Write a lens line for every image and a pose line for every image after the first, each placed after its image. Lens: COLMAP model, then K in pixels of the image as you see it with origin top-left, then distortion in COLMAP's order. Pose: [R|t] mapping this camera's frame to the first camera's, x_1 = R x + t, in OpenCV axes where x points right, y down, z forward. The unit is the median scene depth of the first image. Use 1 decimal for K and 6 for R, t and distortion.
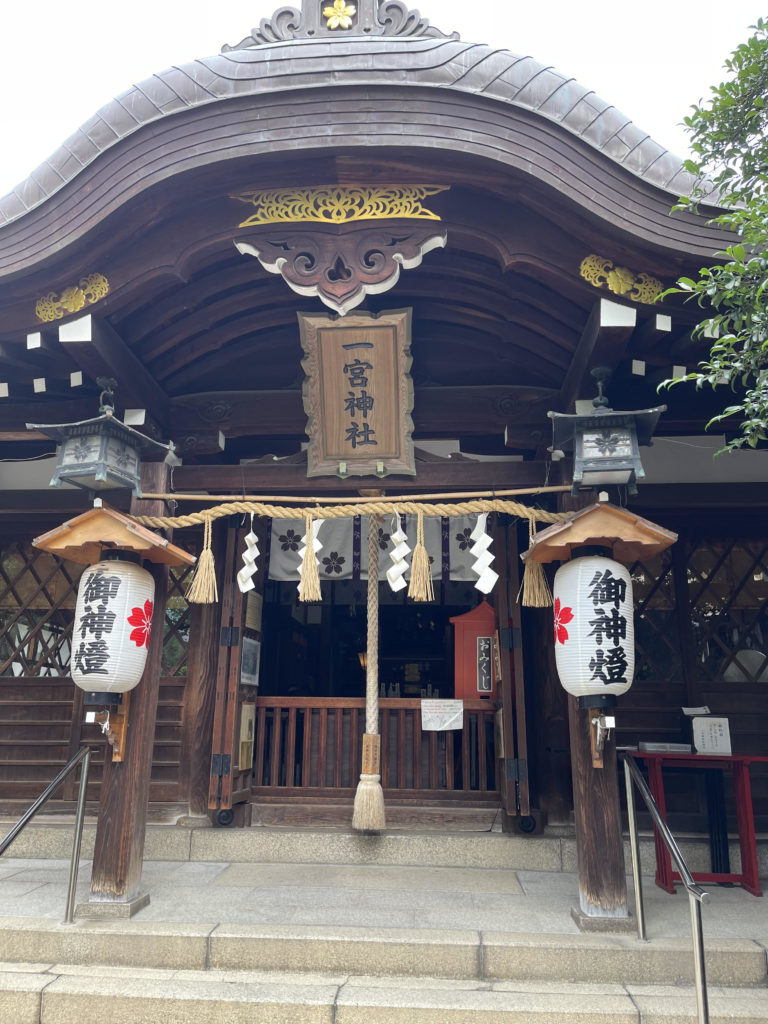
lens RADIAL K [[759.4, 0, 384.0], [0, 759.4, 512.0], [0, 0, 1]] dist [0.022804, -0.001850]
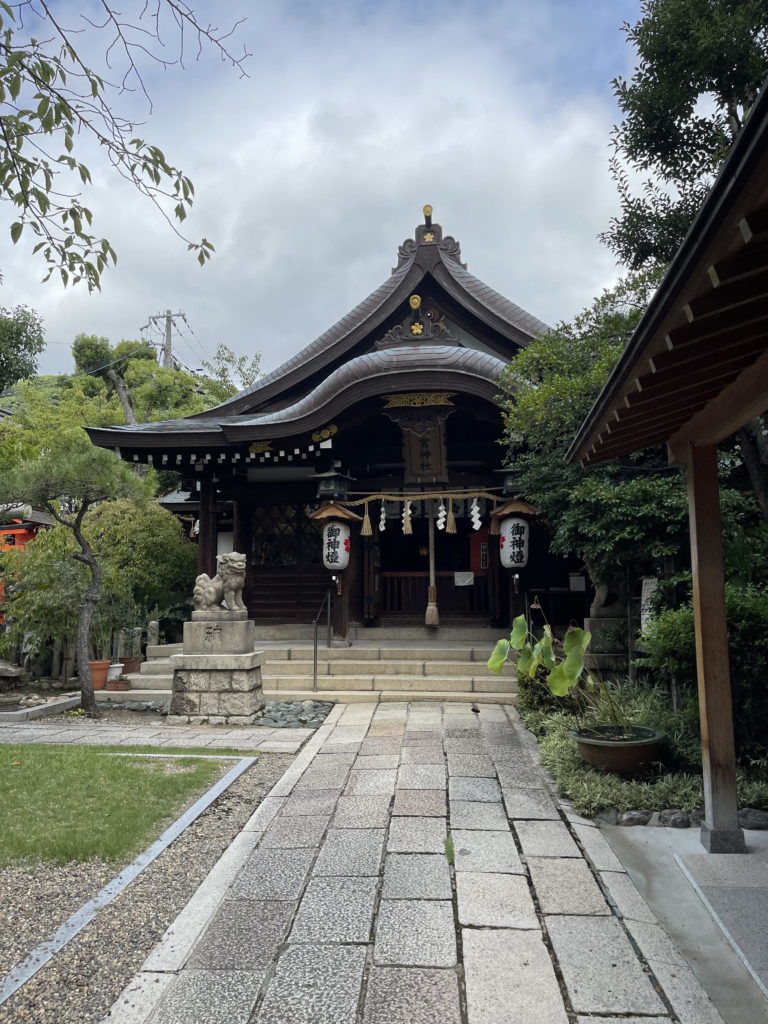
lens RADIAL K [[759.4, 0, 384.0], [0, 759.4, 512.0], [0, 0, 1]] dist [0.022804, -0.001850]
pose [[0.997621, -0.021505, -0.065493, -0.008169], [0.030785, 0.989075, 0.144163, -0.324066], [0.061678, -0.145836, 0.987384, -1.506037]]
